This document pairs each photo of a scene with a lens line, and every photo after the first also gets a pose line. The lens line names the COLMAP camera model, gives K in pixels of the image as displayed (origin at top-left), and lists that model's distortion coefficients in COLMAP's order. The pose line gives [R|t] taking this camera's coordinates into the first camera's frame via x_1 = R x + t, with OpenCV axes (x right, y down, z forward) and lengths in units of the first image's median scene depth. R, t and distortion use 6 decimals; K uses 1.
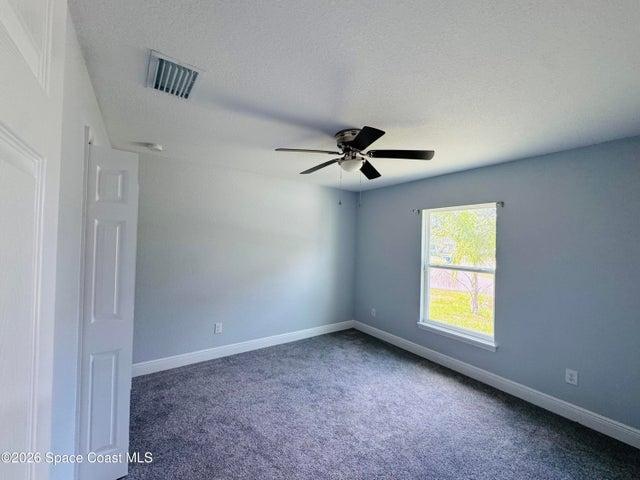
lens RADIAL K [[270.8, 0, 321.2], [0, 270.8, 247.3], [0, 0, 1]] dist [-0.001345, -0.000175]
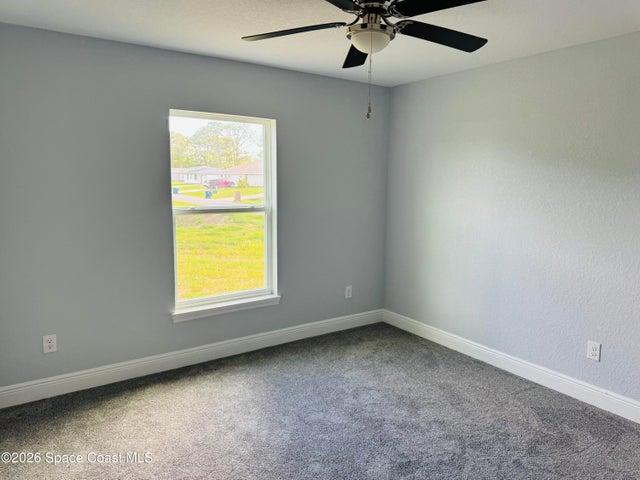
lens RADIAL K [[444.9, 0, 316.6], [0, 444.9, 235.8], [0, 0, 1]] dist [0.099943, -0.184157]
pose [[0.013676, -0.176673, 0.984175, -0.643507], [0.003492, 0.984269, 0.176641, -0.060687], [-0.999900, 0.001021, 0.014078, 0.819077]]
